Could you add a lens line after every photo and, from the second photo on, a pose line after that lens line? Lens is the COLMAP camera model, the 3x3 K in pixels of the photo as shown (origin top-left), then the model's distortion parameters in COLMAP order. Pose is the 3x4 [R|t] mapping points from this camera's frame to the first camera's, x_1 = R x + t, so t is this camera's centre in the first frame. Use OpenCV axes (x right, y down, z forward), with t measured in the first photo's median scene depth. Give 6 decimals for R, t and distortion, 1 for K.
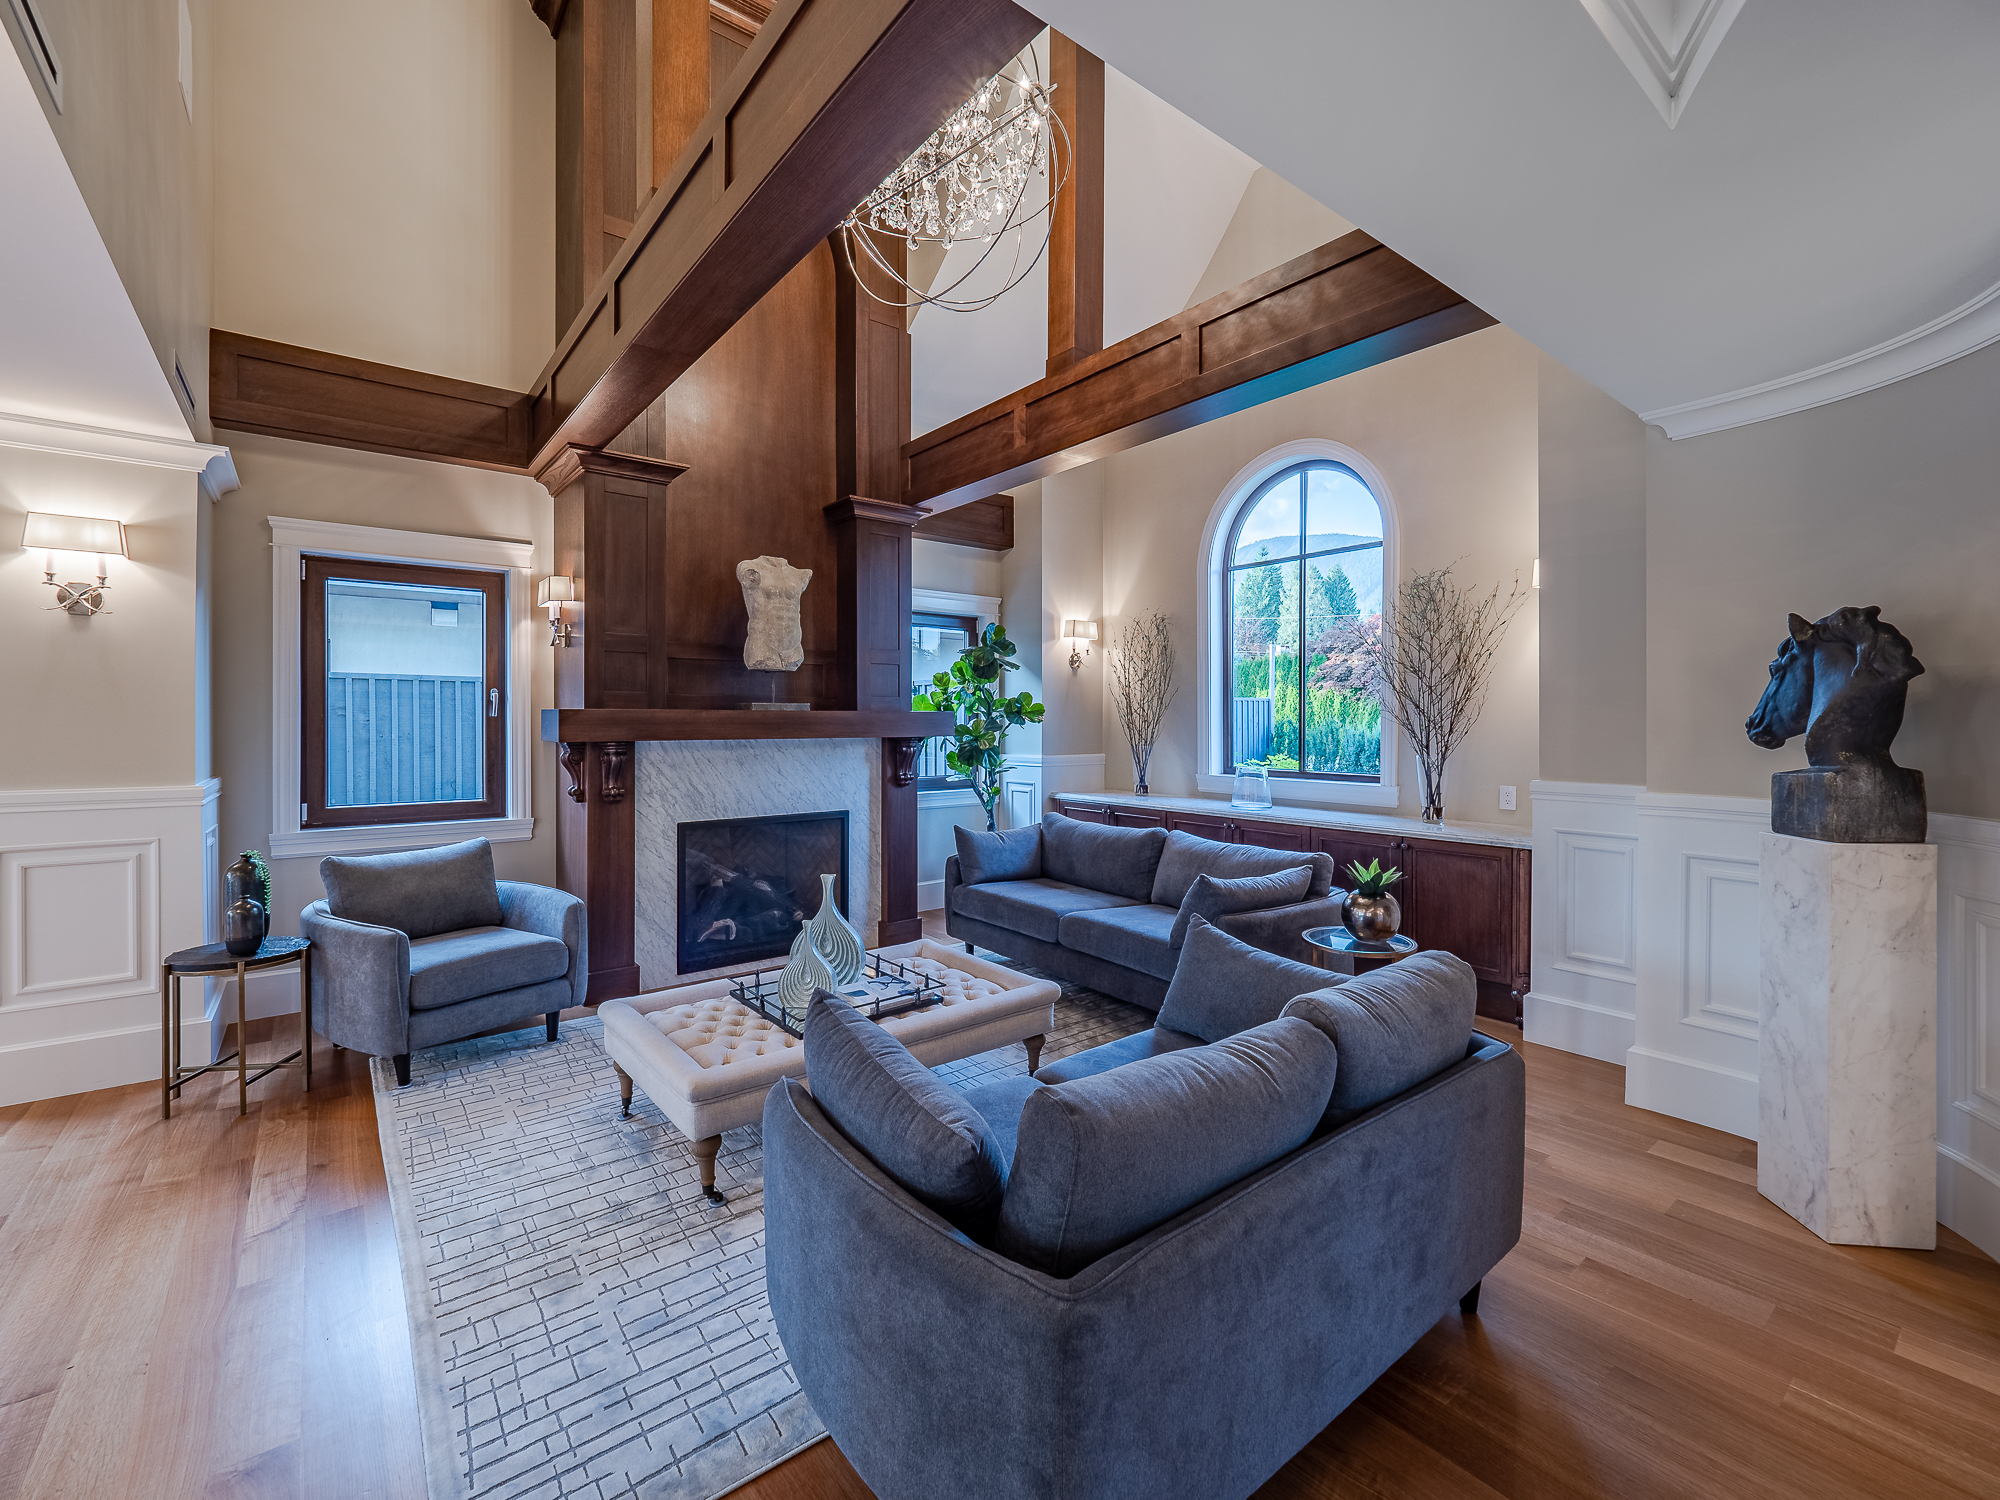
lens RADIAL K [[877.7, 0, 999.6], [0, 877.7, 716.2], [0, 0, 1]] dist [-0.013898, -0.000998]
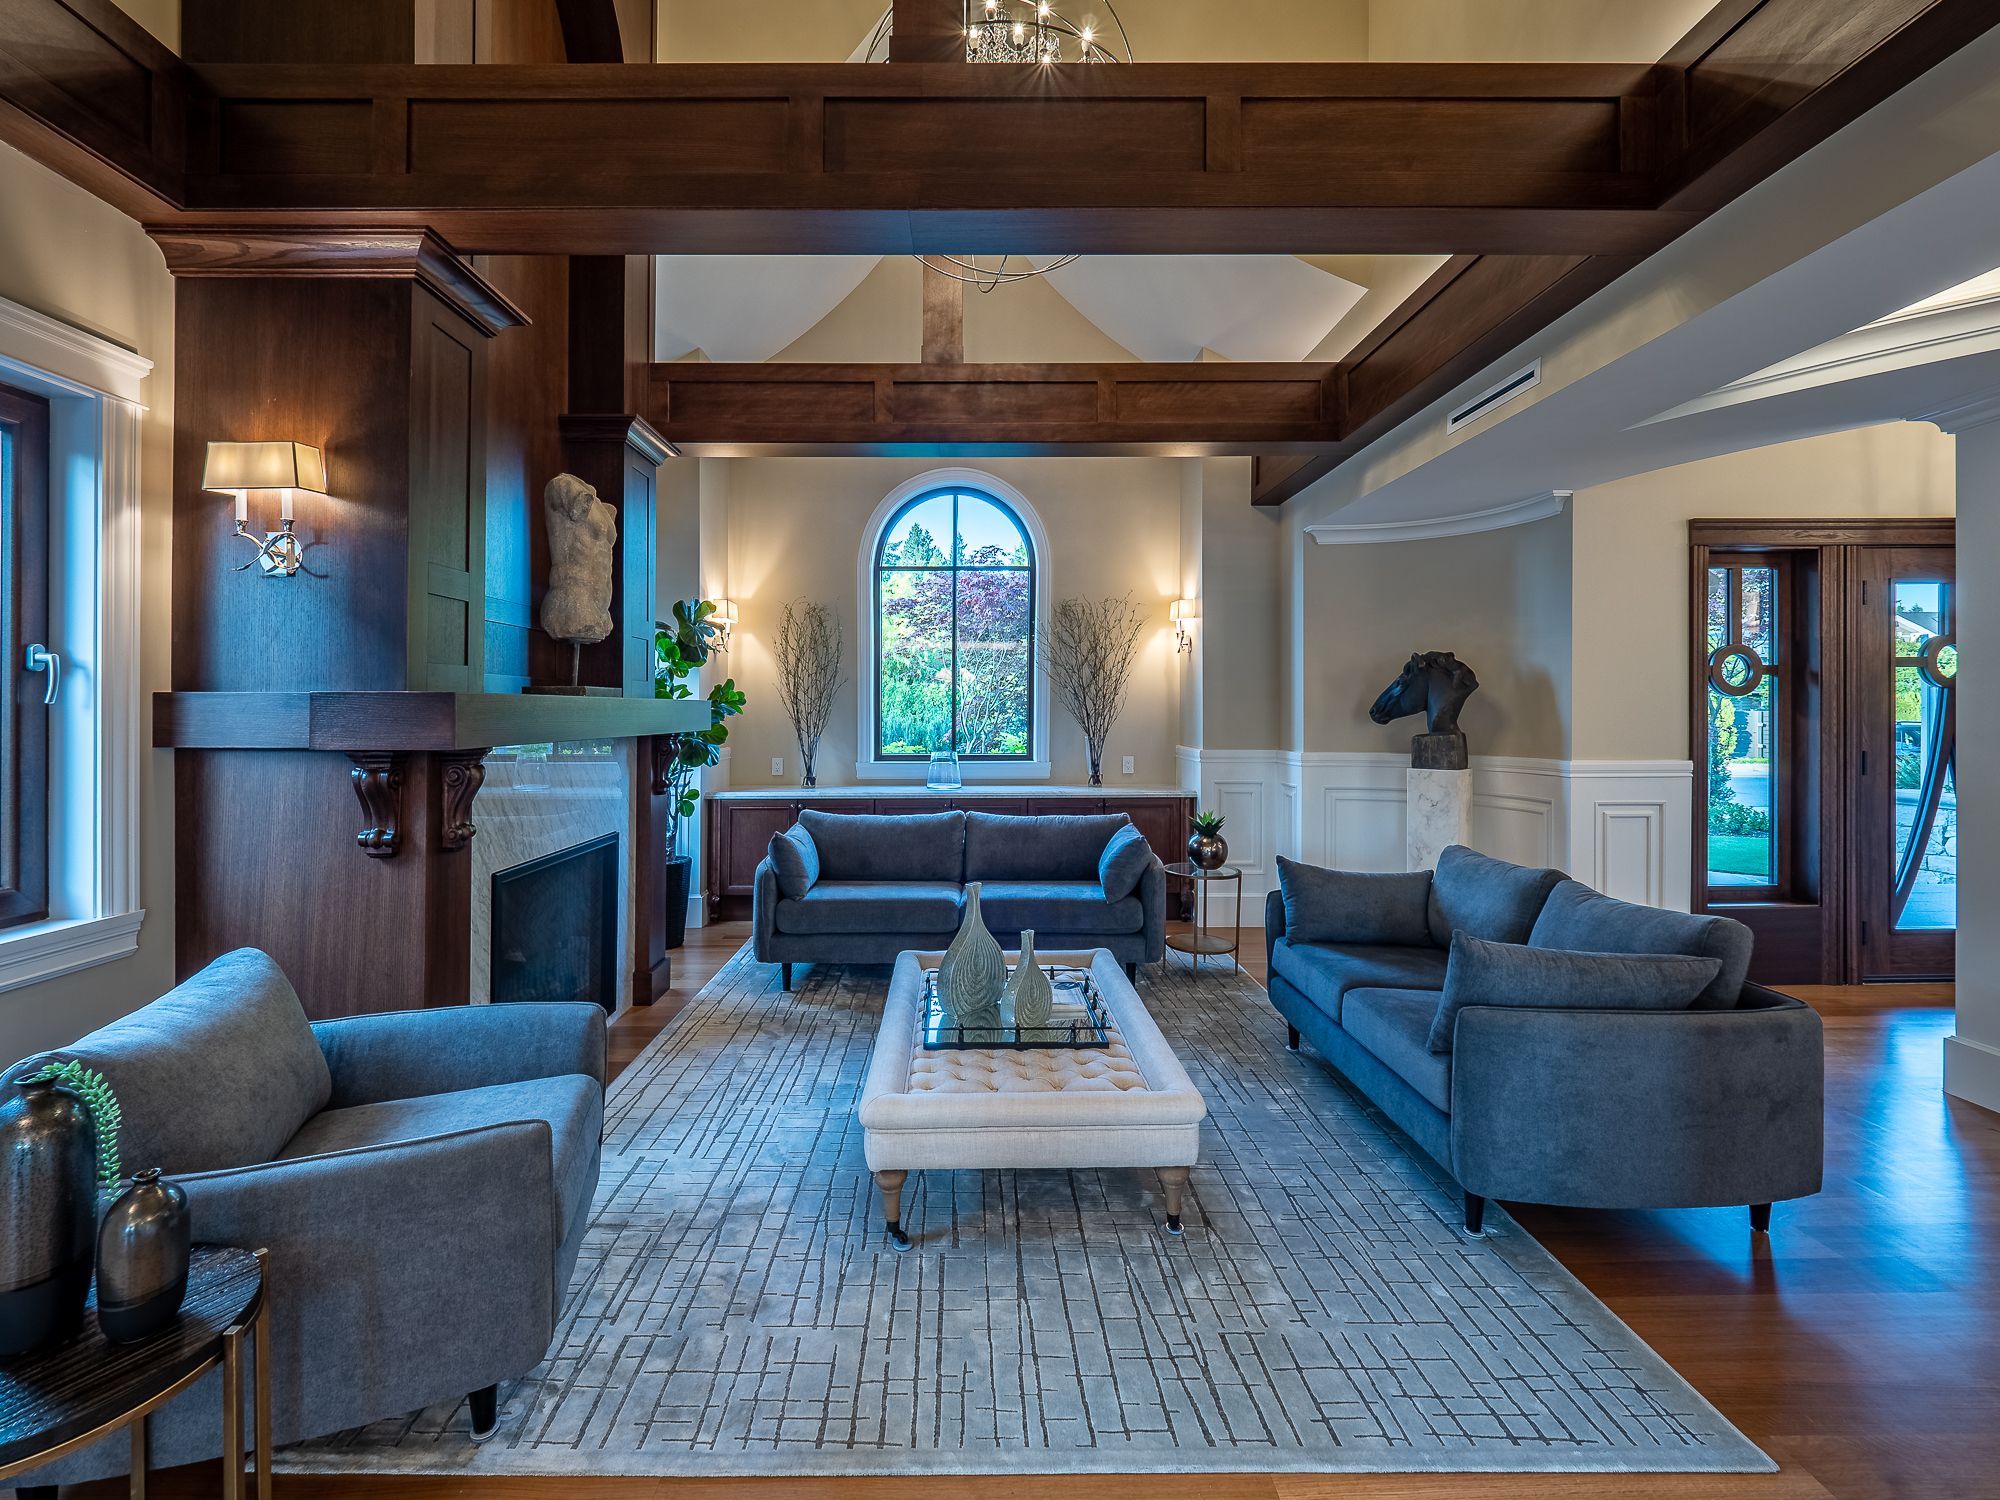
lens RADIAL K [[877.7, 0, 956.8], [0, 877.7, 719.2], [0, 0, 1]] dist [-0.013898, -0.000998]
pose [[0.606103, -0.009604, 0.795329, -0.650245], [0.000172, 0.999929, 0.011944, 0.002087], [-0.795386, -0.007103, 0.606061, 0.340798]]
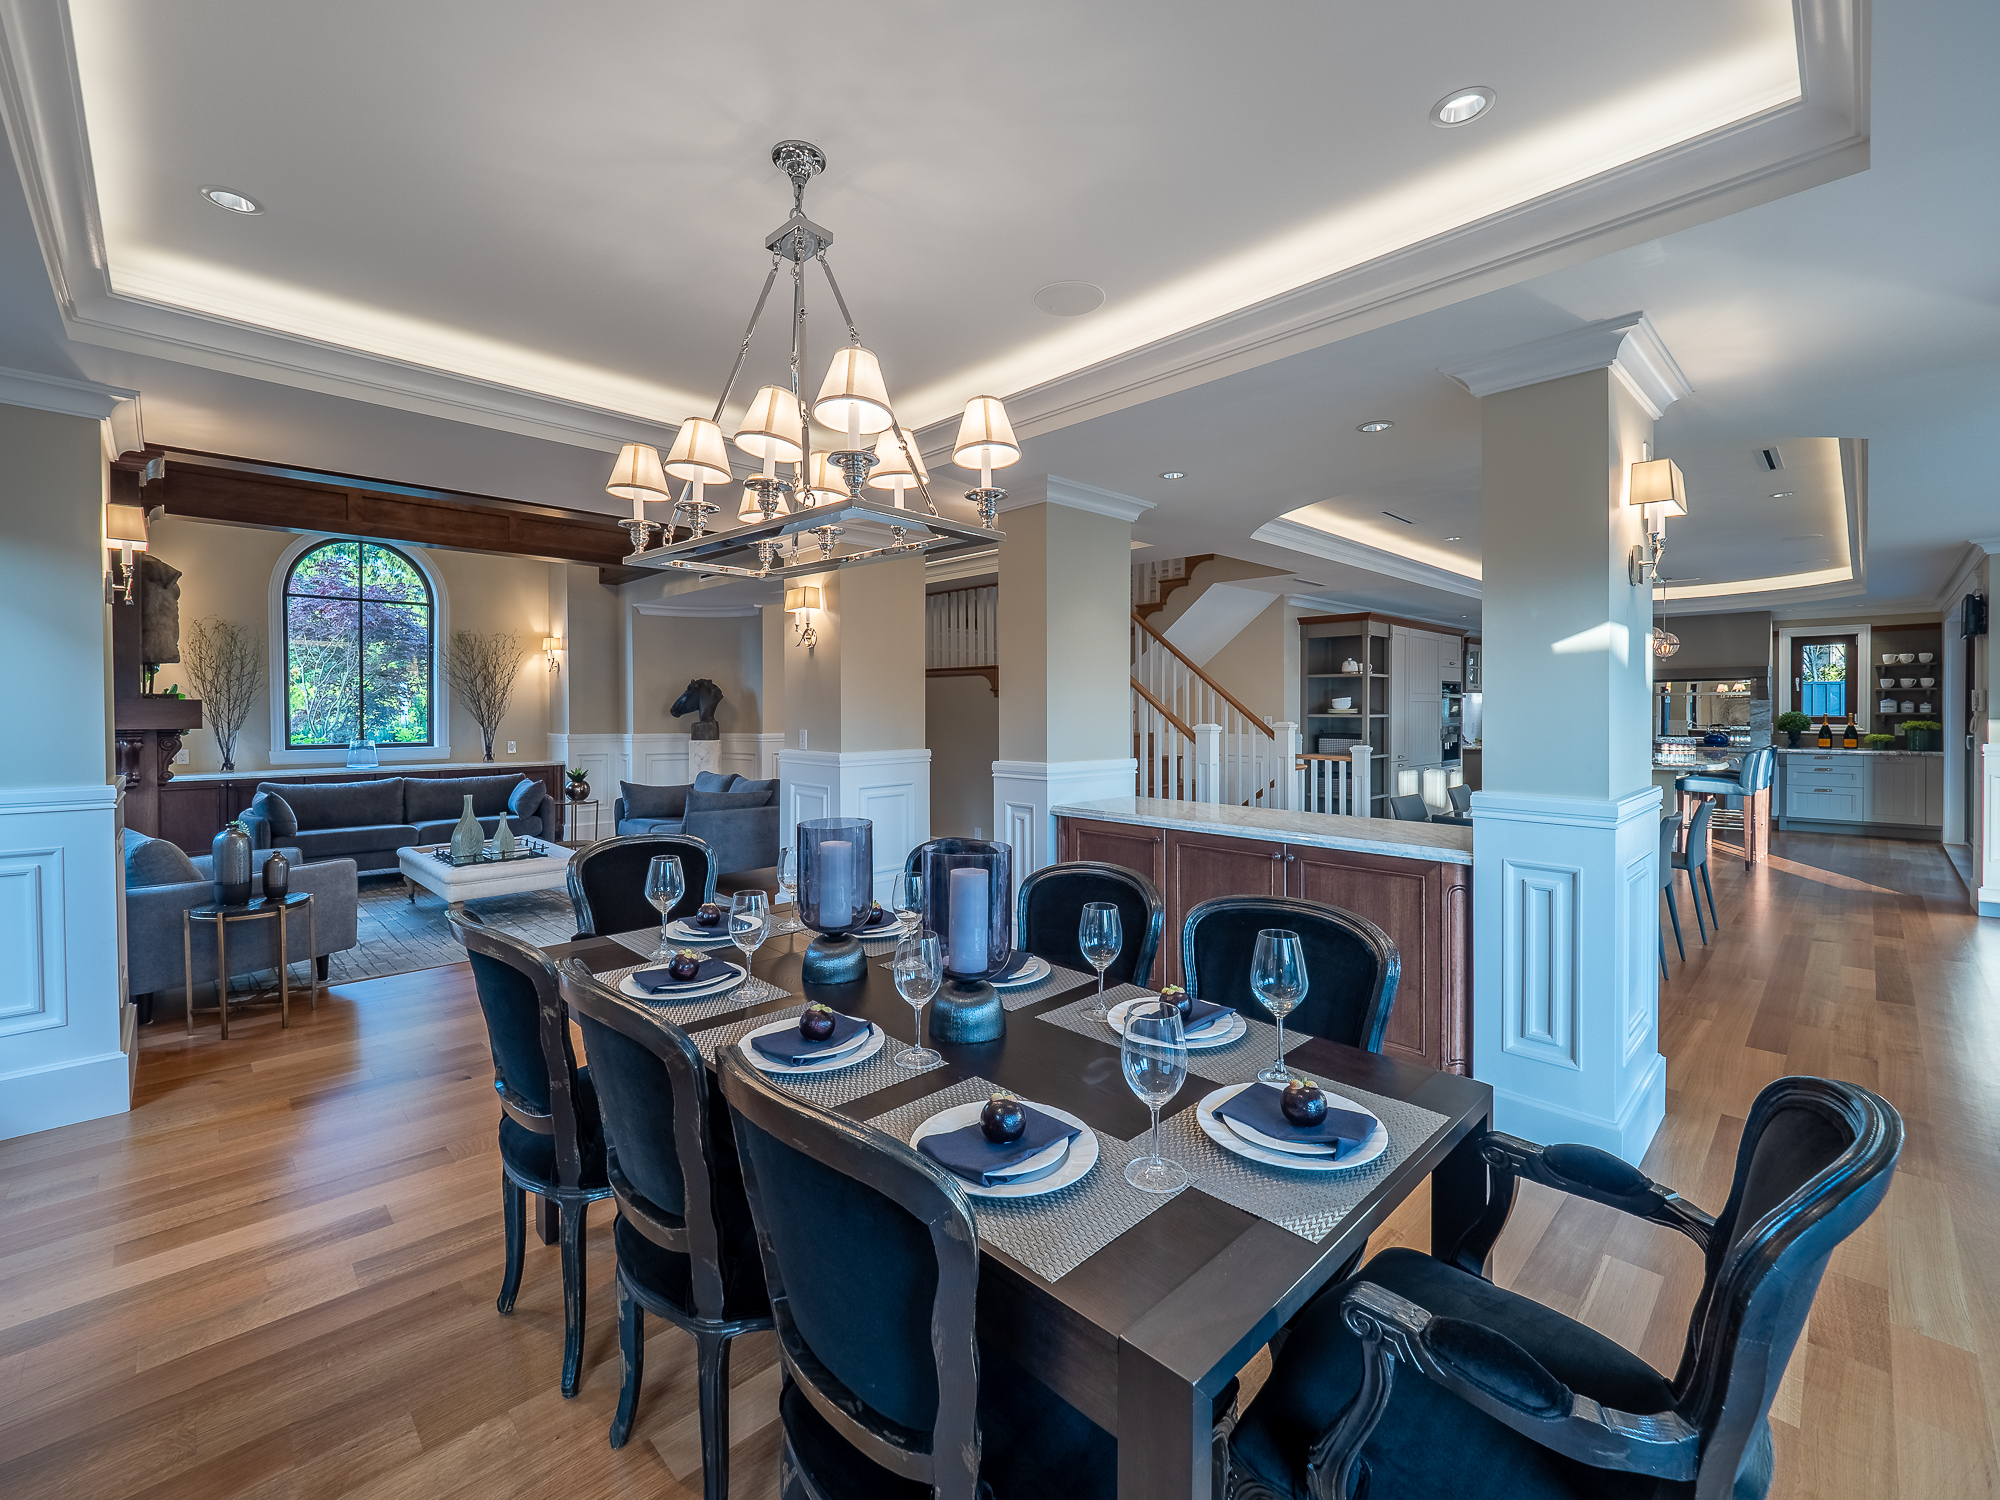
lens RADIAL K [[877.7, 0, 1016.3], [0, 877.7, 723.6], [0, 0, 1]] dist [-0.013898, -0.000998]
pose [[-0.136394, -0.016126, 0.990523, -1.460042], [-0.001201, 0.999869, 0.016113, 0.002656], [-0.990654, 0.001008, -0.136395, 0.109314]]
